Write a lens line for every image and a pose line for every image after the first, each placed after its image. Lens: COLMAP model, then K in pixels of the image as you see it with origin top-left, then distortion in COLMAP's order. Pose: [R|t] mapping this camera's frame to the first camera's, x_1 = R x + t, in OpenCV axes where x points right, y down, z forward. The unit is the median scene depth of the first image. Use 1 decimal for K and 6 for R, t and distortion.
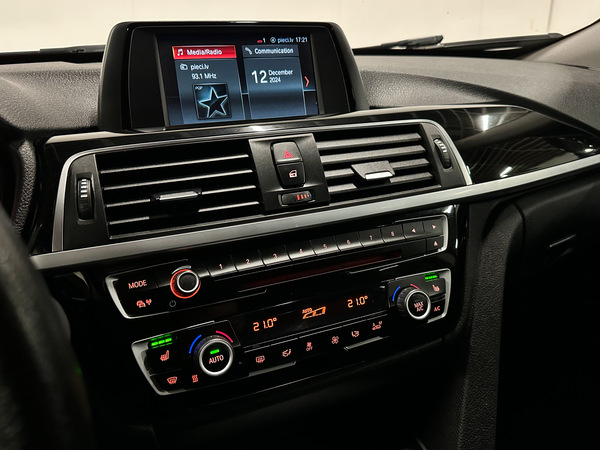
lens RADIAL K [[508.6, 0, 300.0], [0, 508.6, 225.0], [0, 0, 1]] dist [0.016653, 0.001528]
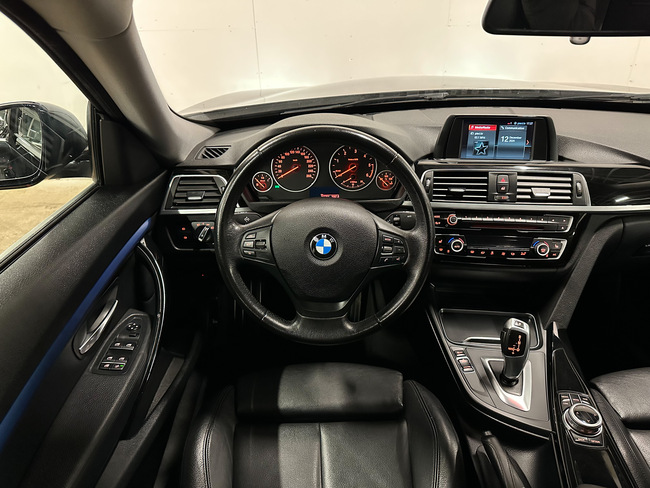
lens RADIAL K [[451.1, 0, 325.0], [0, 451.1, 244.0], [0, 0, 1]] dist [-0.003755, -0.005360]
pose [[0.860857, 0.253930, -0.440959, 0.275297], [-0.171338, 0.960633, 0.218696, -0.165913], [0.479133, -0.112713, 0.870475, -1.390864]]
